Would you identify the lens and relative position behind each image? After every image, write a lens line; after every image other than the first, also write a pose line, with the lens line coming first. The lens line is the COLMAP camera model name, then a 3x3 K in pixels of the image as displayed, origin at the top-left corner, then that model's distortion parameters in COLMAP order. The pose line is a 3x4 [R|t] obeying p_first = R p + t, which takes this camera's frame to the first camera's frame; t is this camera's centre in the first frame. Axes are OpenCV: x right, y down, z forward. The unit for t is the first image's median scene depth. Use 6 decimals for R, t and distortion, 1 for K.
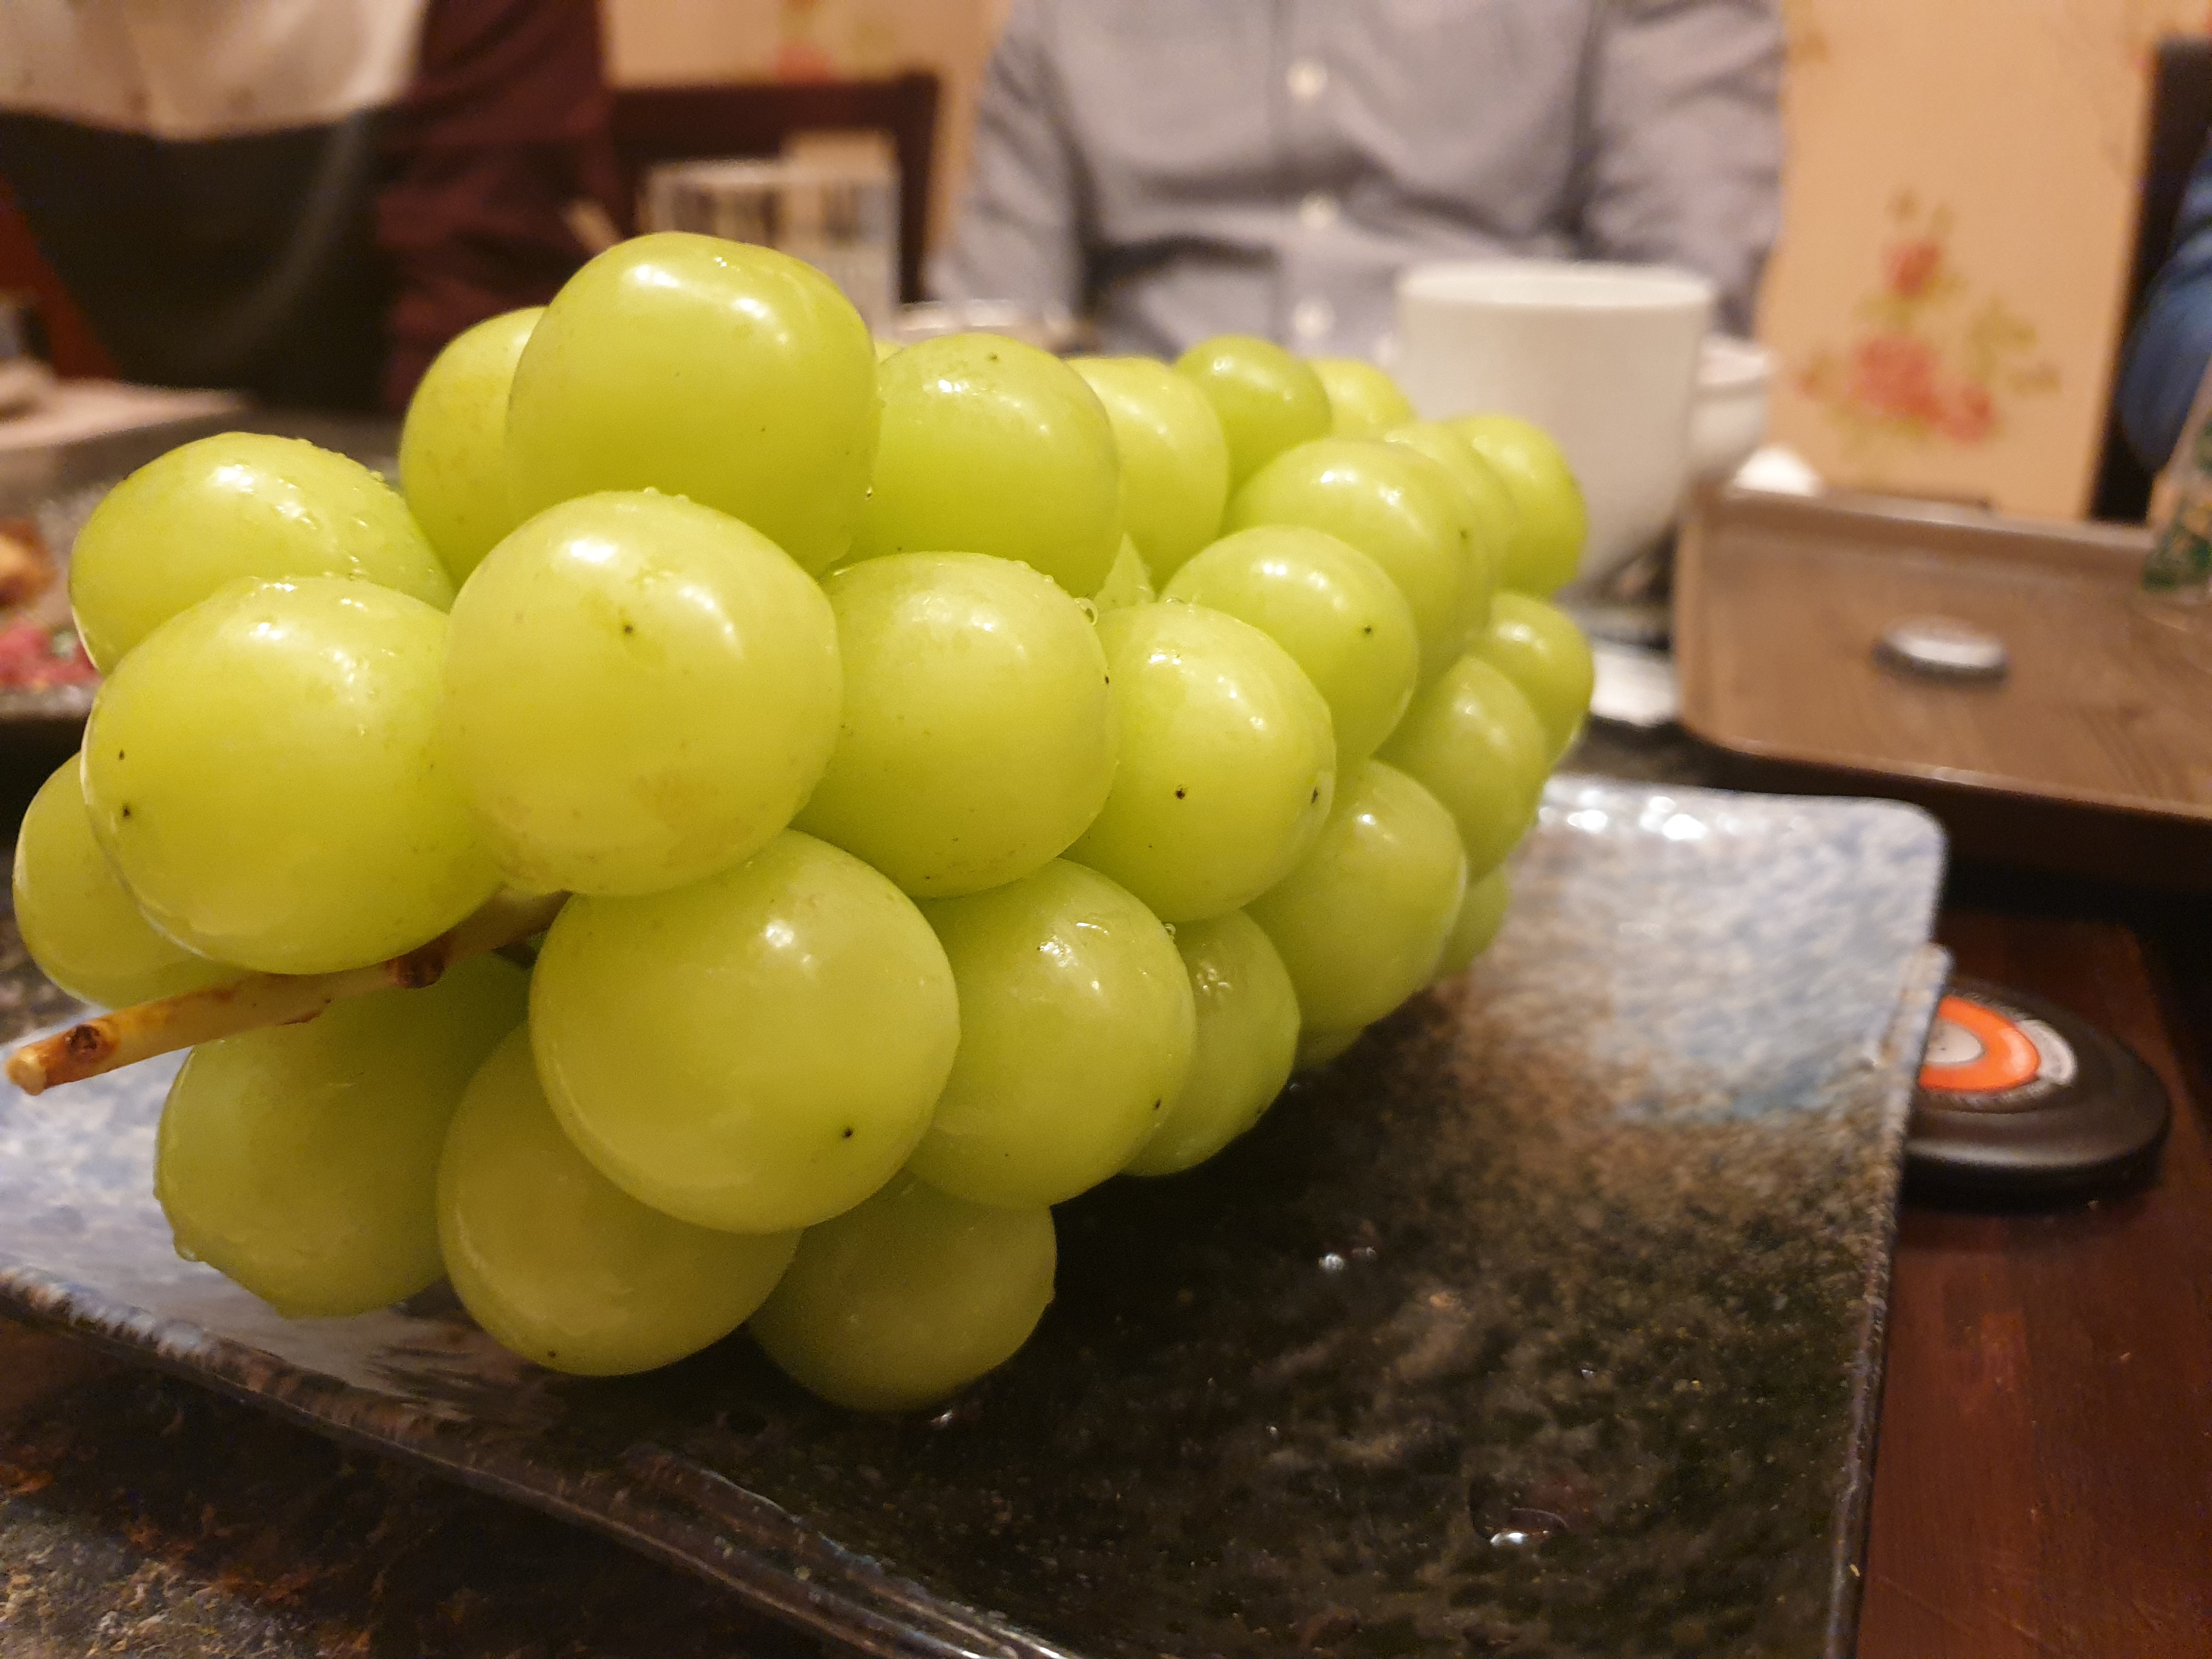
lens RADIAL K [[2041.5, 0, 1106.0], [0, 2041.5, 829.5], [0, 0, 1]] dist [-0.063317, 0.126502]
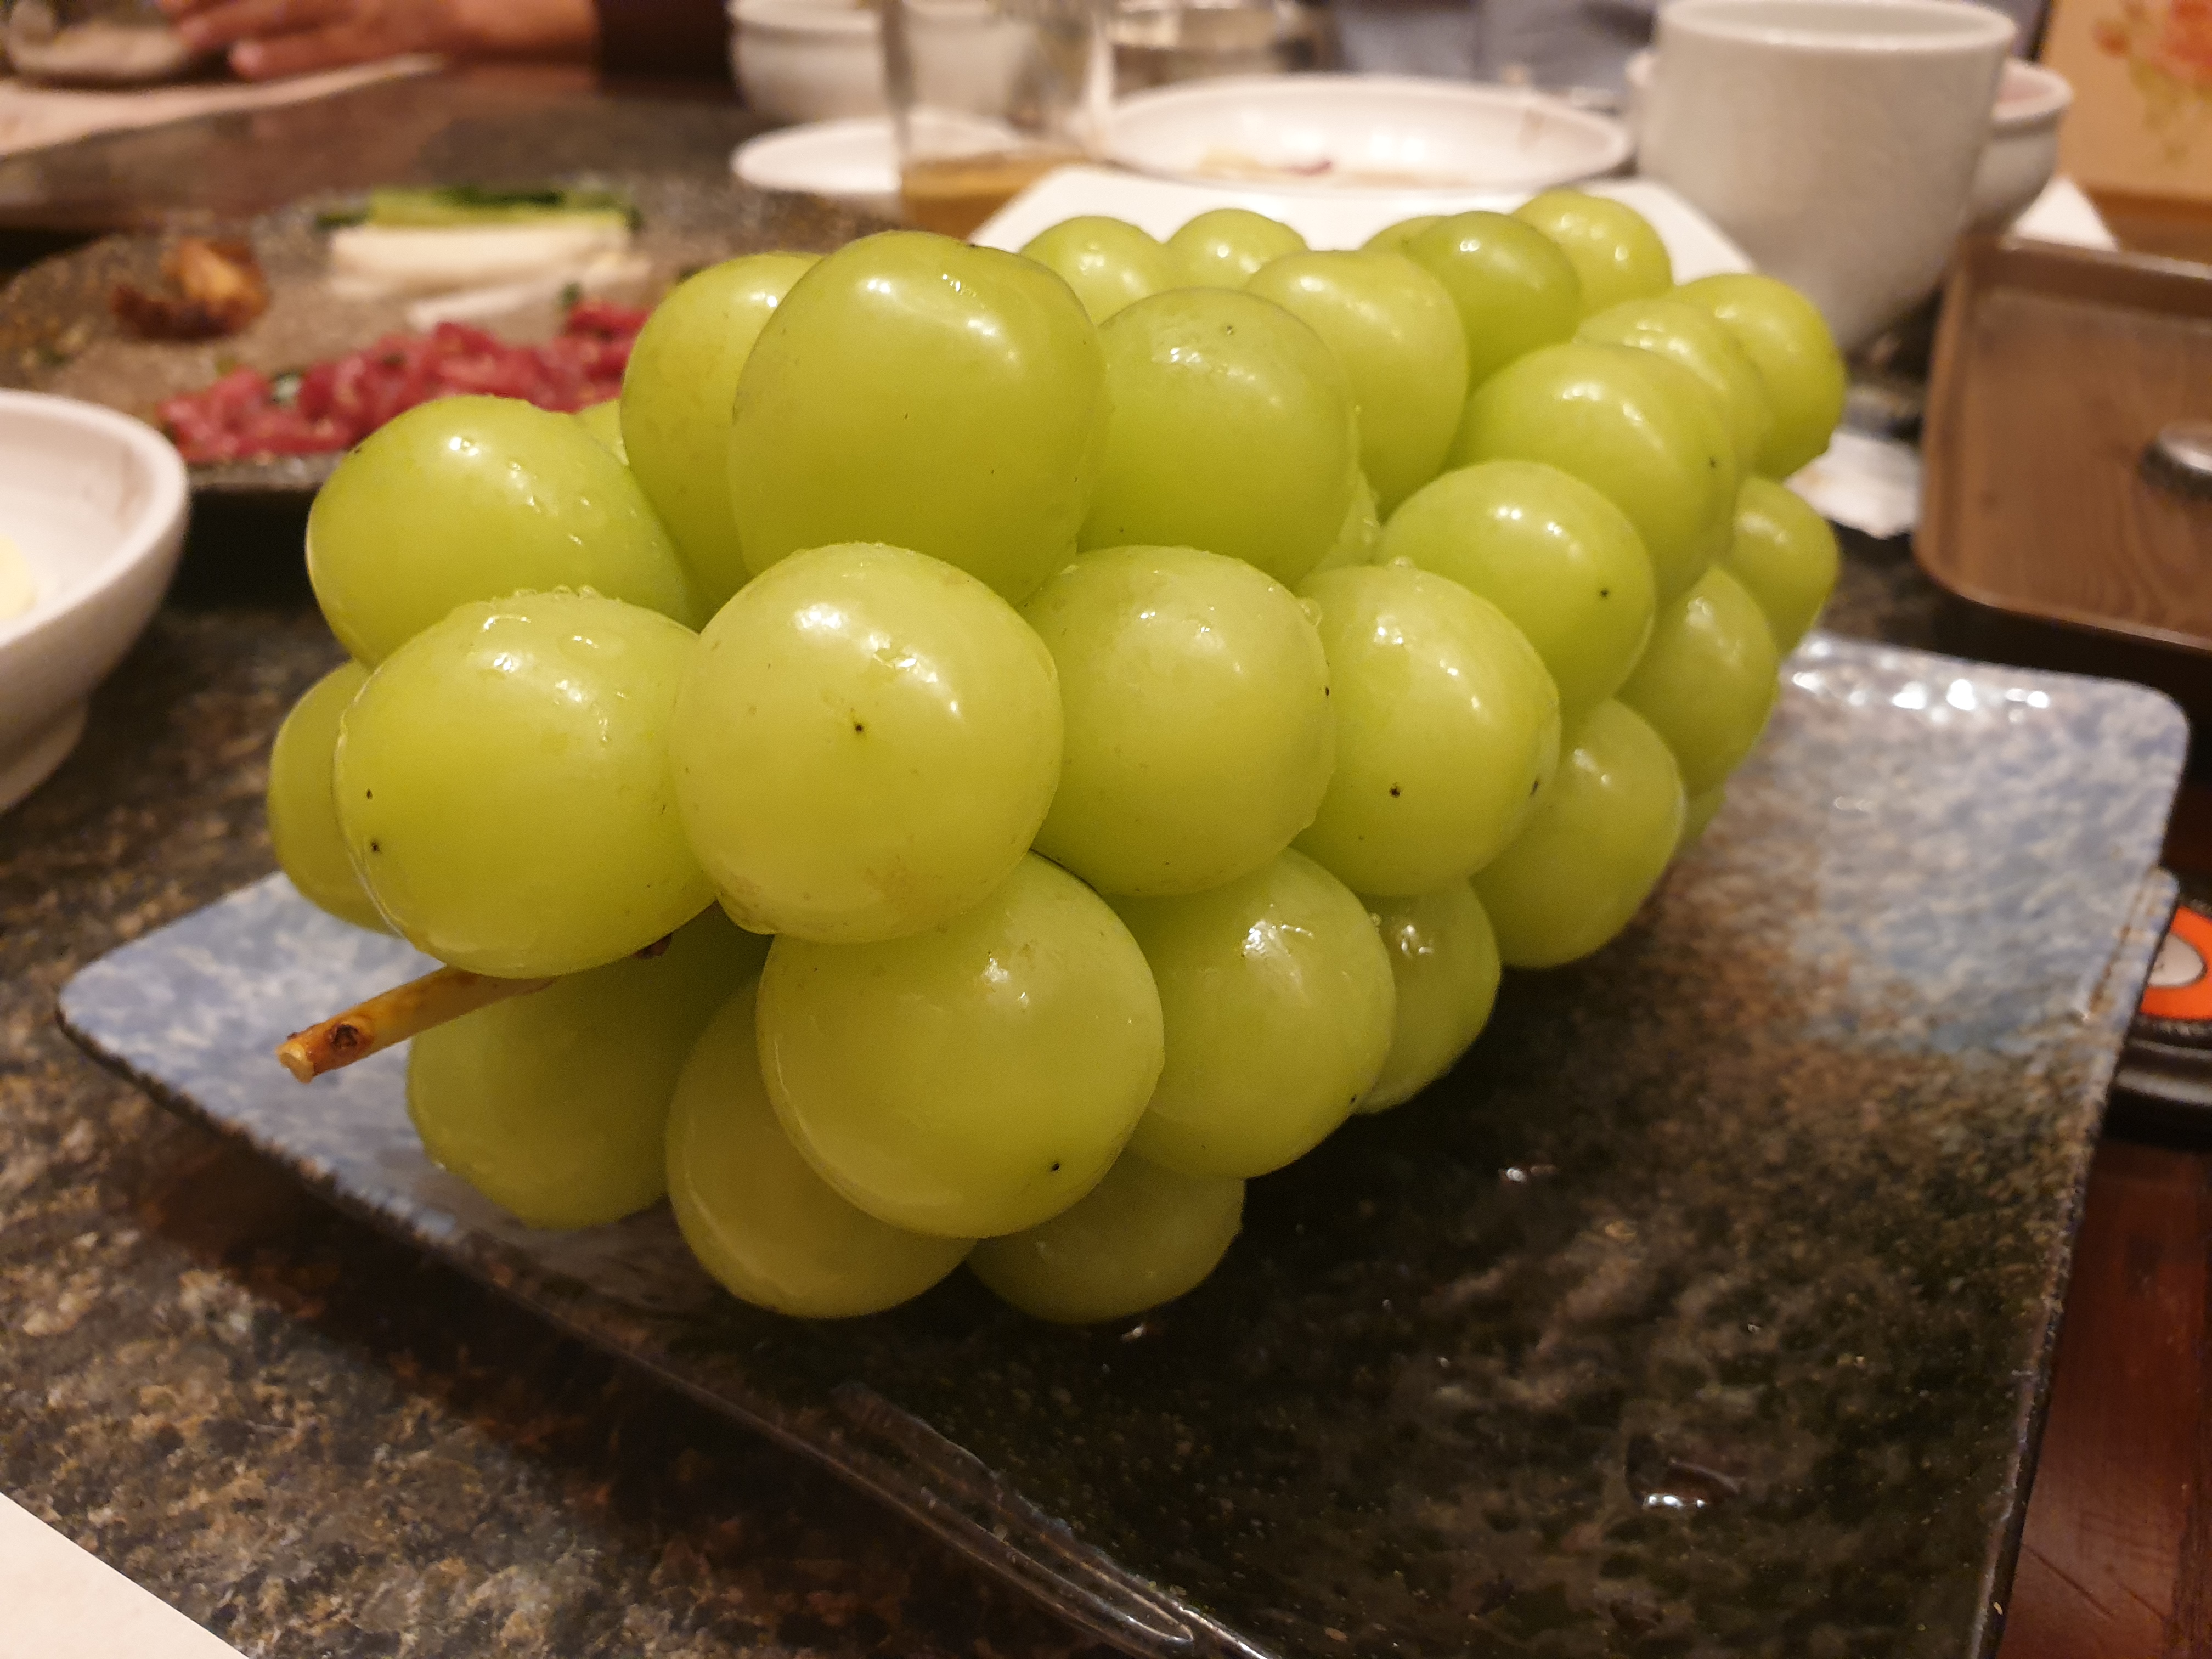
lens RADIAL K [[2041.5, 0, 1106.0], [0, 2041.5, 829.5], [0, 0, 1]] dist [-0.063317, 0.126502]
pose [[0.994868, 0.055622, -0.084522, -0.018273], [-0.036406, 0.976181, 0.213882, -0.196114], [0.094405, -0.209707, 0.973196, 0.020001]]
